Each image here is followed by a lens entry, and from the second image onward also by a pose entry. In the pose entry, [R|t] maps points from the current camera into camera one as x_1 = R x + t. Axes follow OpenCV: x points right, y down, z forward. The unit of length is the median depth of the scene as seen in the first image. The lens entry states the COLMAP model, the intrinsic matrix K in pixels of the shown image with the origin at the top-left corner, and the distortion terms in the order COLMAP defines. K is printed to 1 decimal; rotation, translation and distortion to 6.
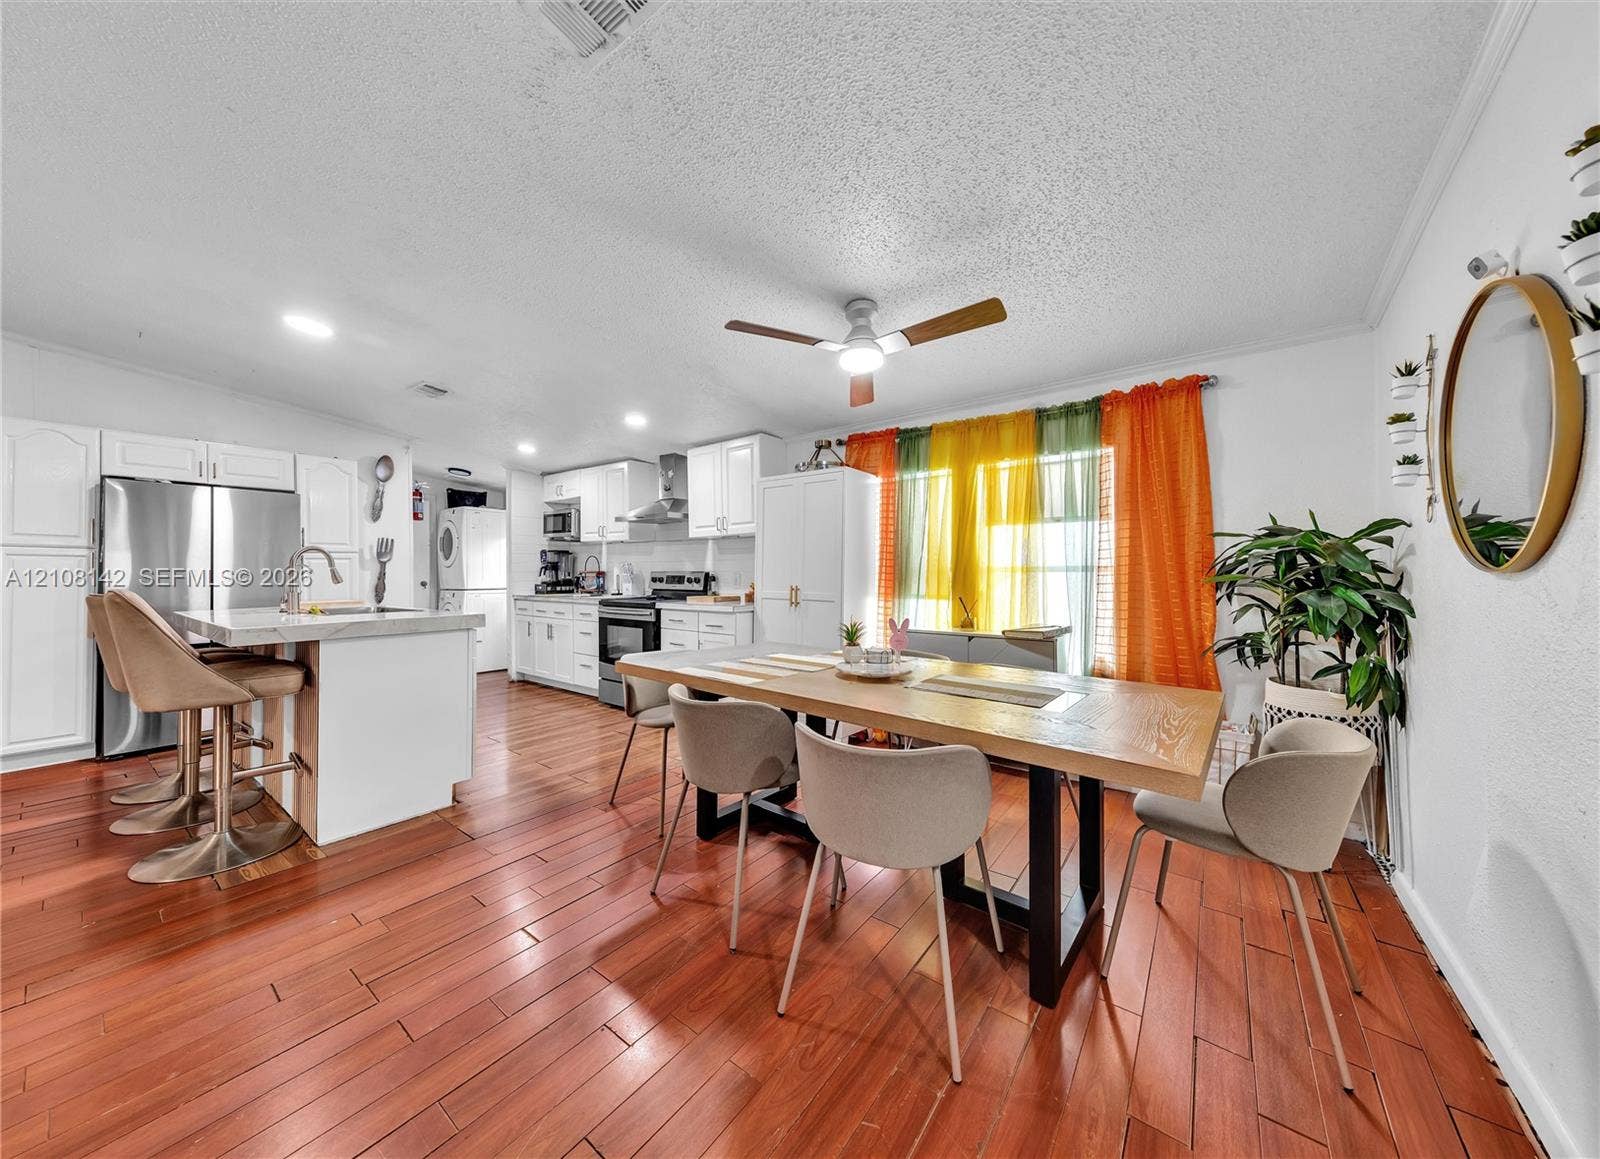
lens RADIAL K [[549.0, 0, 803.6], [0, 549.0, 573.4], [0, 0, 1]] dist [0.016691, -0.000454]
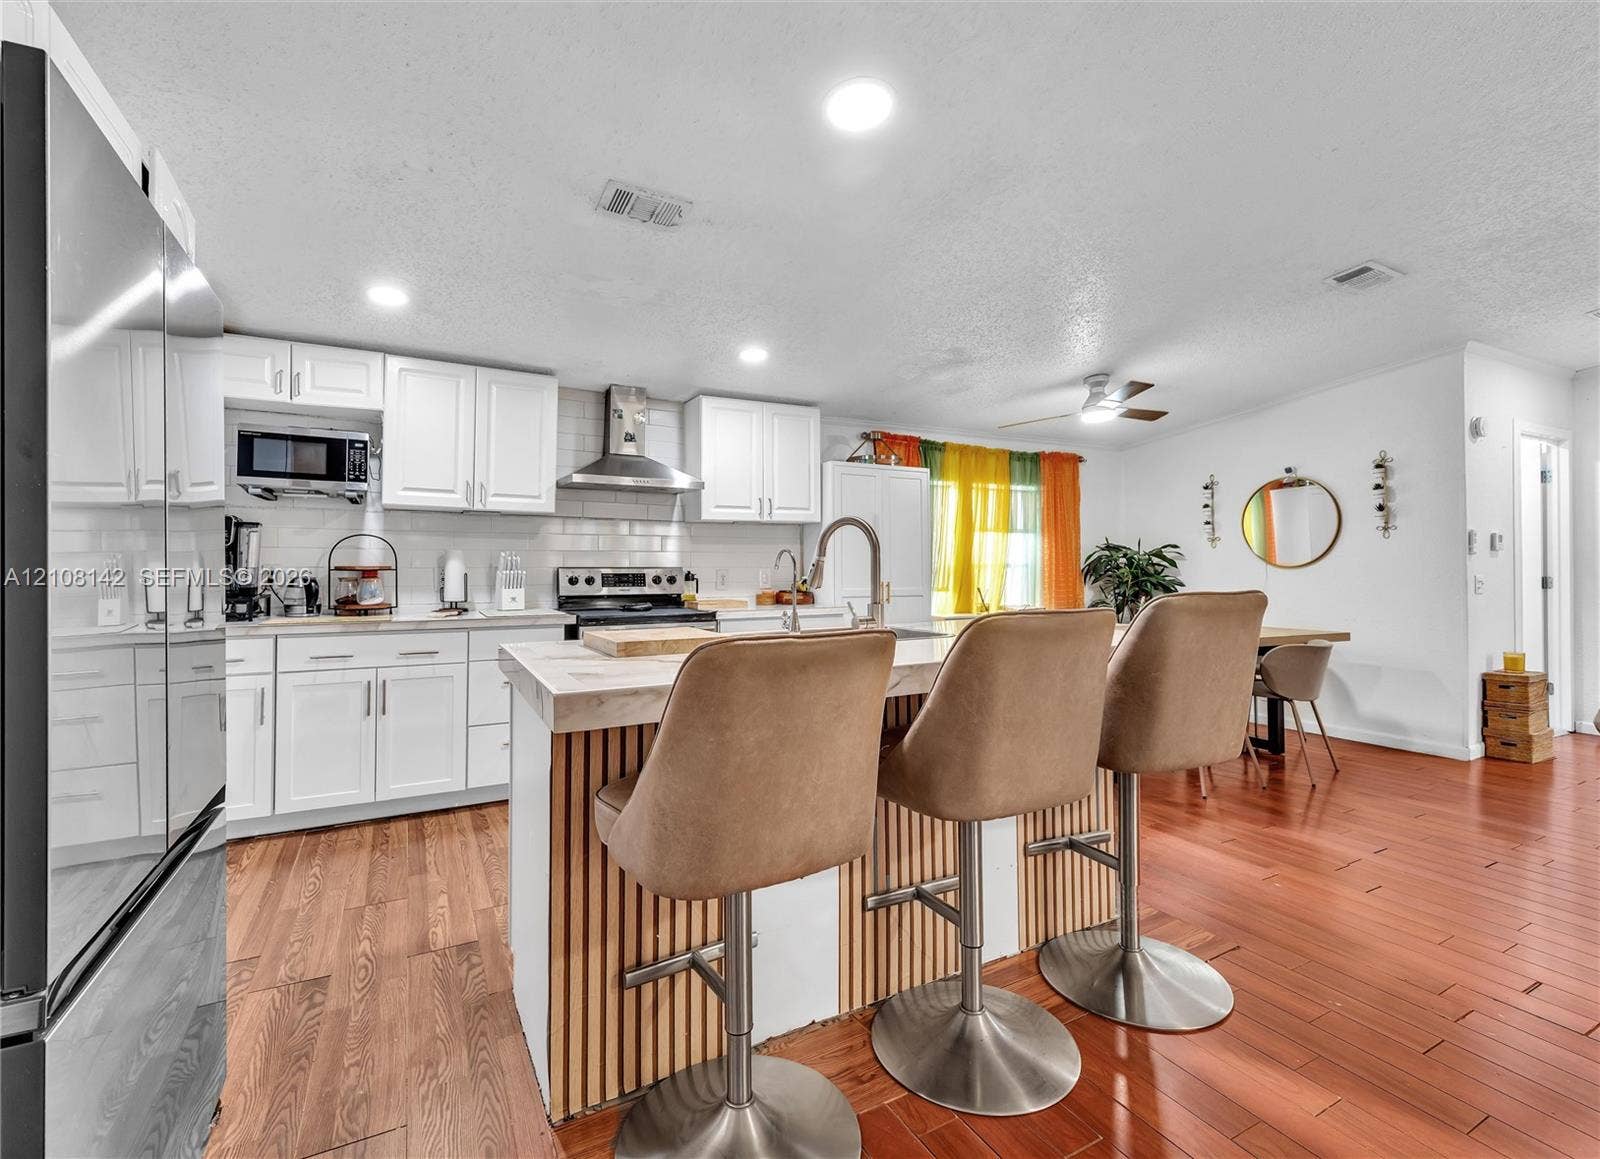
lens RADIAL K [[724.0, 0, 803.5], [0, 724.0, 564.6], [0, 0, 1]] dist [0.018754, -0.000072]
pose [[0.415824, 0.005106, 0.909431, -1.394137], [0.004508, 0.999960, -0.007676, 0.001739], [-0.909434, 0.007292, 0.415784, 0.679958]]
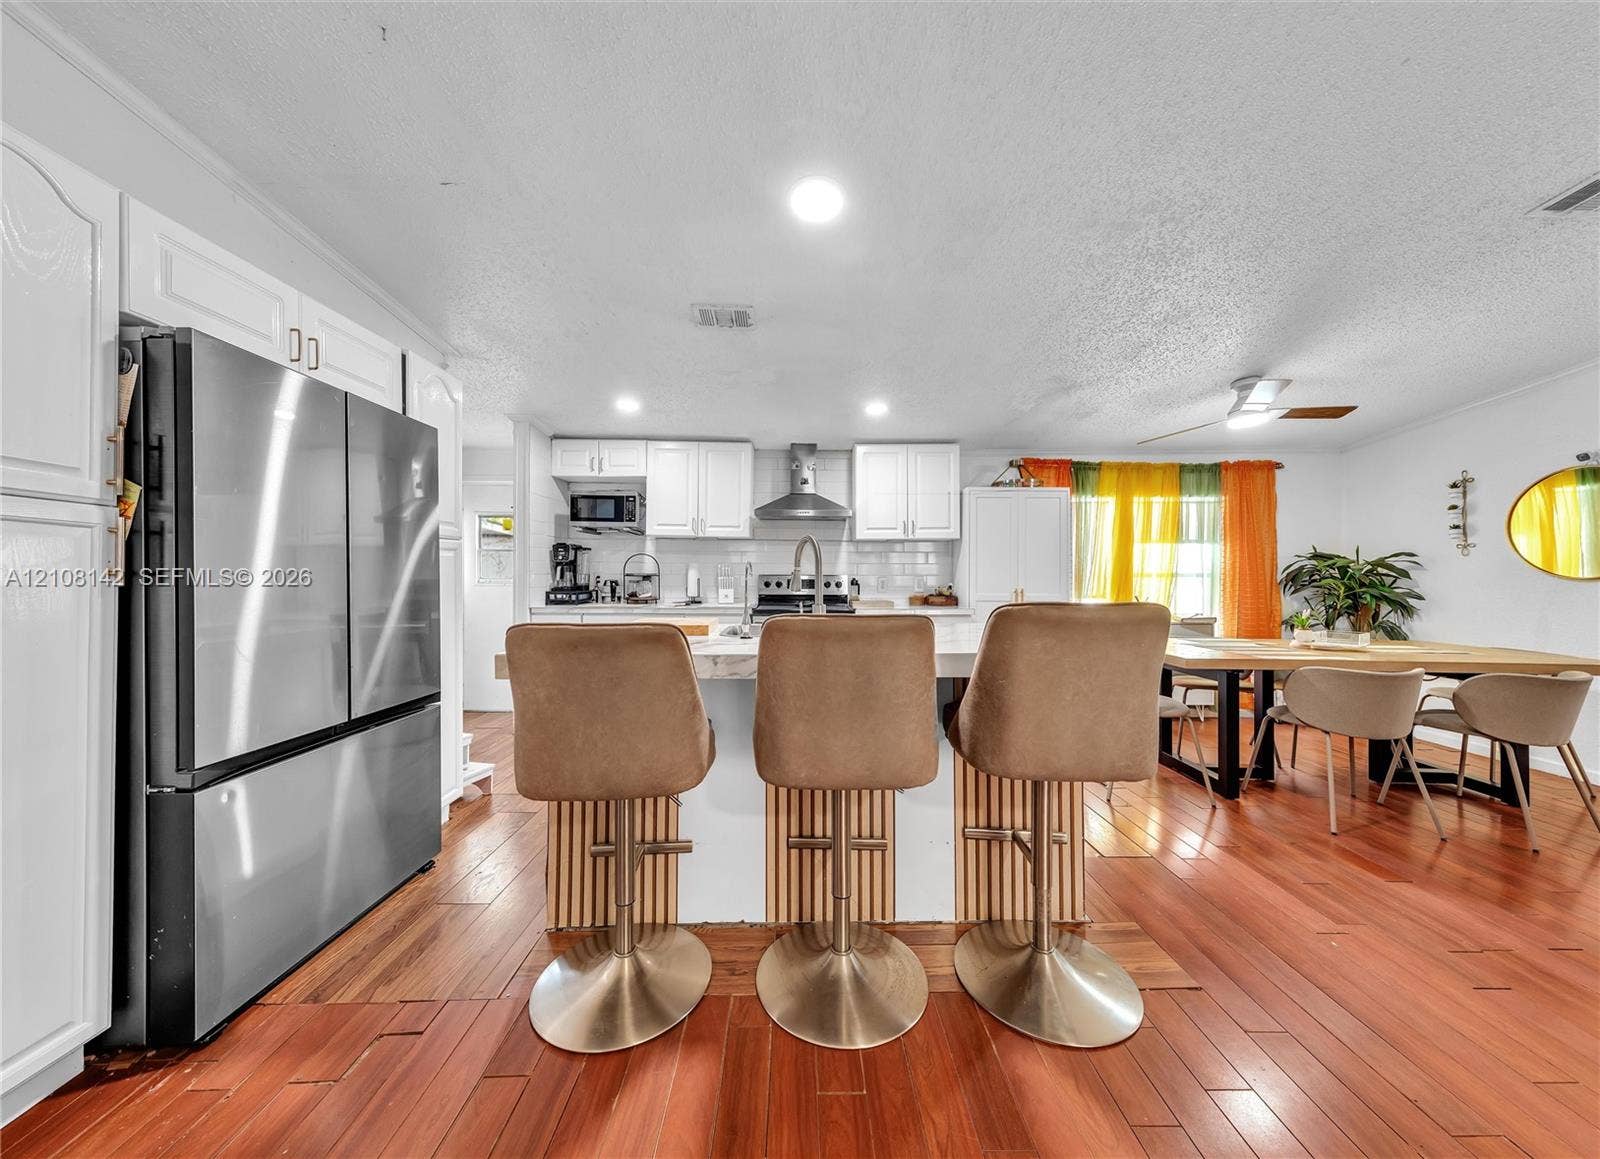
lens RADIAL K [[549.0, 0, 808.4], [0, 549.0, 579.9], [0, 0, 1]] dist [0.016691, -0.000454]
pose [[0.791131, -0.000013, 0.611647, -1.168199], [-0.003010, 0.999988, 0.003913, 0.001836], [-0.611639, -0.004937, 0.791121, 0.428516]]
